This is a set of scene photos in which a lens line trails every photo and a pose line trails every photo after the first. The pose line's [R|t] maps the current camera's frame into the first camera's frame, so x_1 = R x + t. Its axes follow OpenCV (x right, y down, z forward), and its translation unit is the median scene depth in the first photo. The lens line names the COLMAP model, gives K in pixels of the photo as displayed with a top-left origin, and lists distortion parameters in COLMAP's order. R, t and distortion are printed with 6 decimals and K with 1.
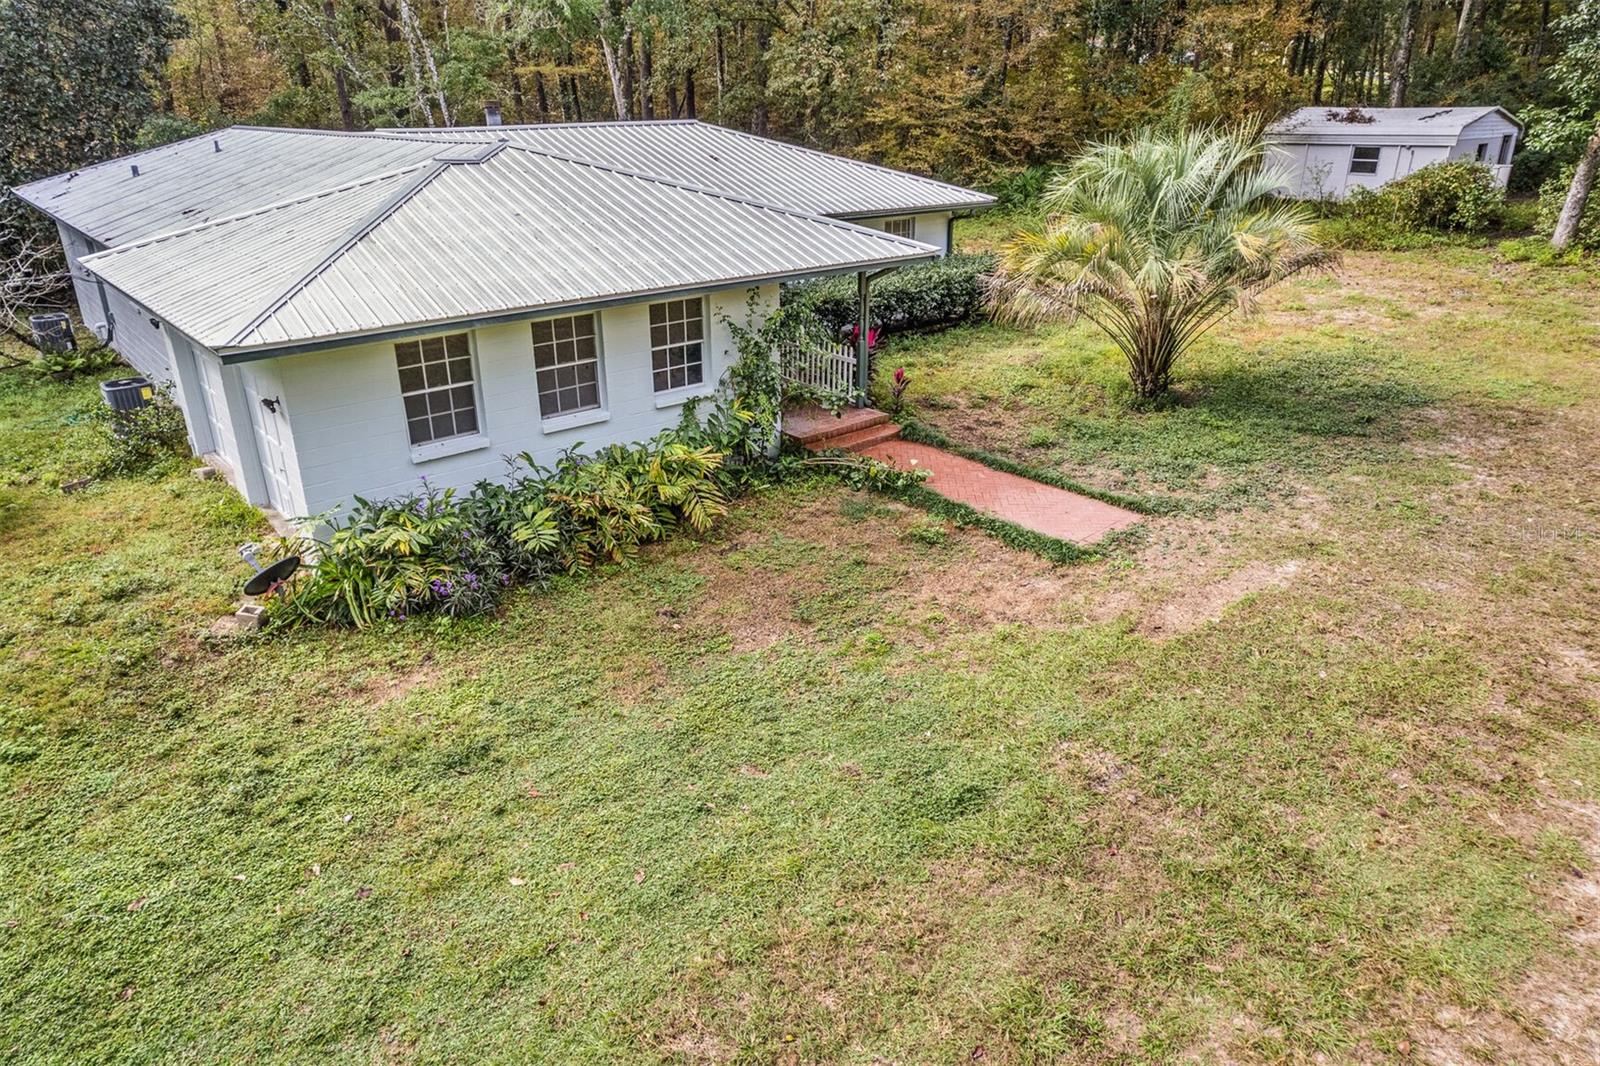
lens RADIAL K [[1020.5, 0, 800.0], [0, 1020.5, 533.0], [0, 0, 1]] dist [-0.080359, 0.070802]
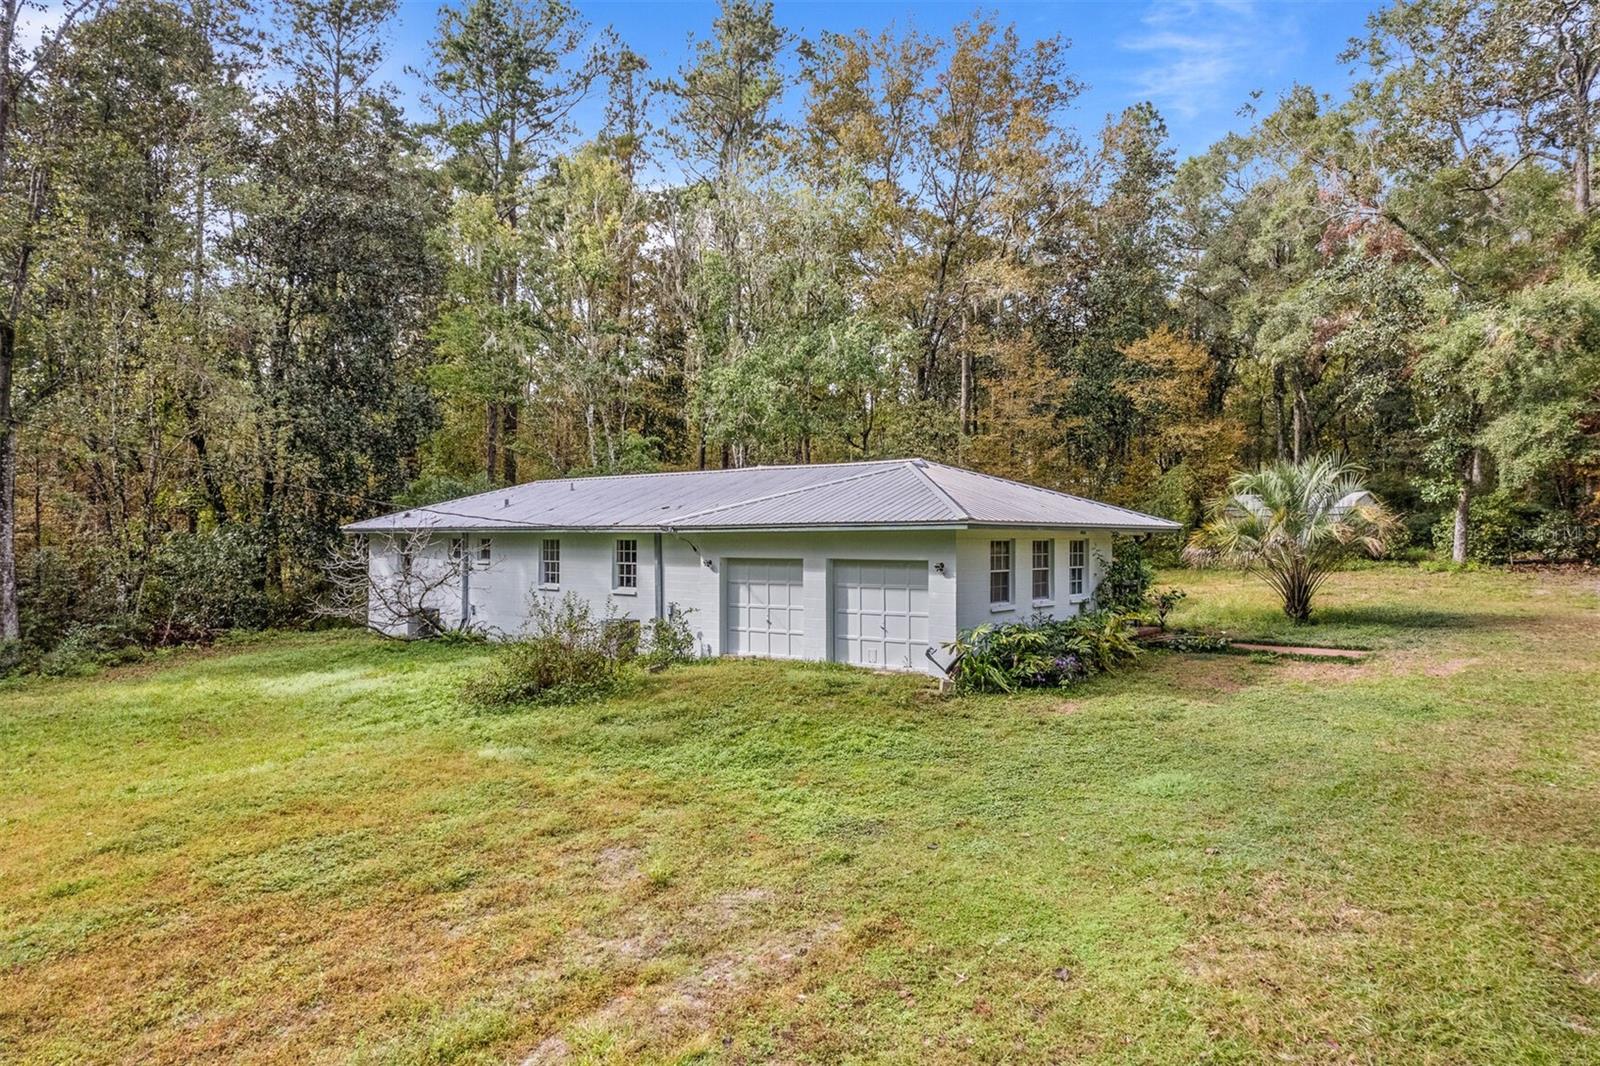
lens RADIAL K [[1020.5, 0, 800.0], [0, 1020.5, 533.0], [0, 0, 1]] dist [-0.080359, 0.070802]
pose [[0.989912, 0.001464, 0.141674, -0.806080], [0.055320, 0.916580, -0.396006, 0.394138], [-0.130435, 0.399849, 0.907253, -0.457289]]
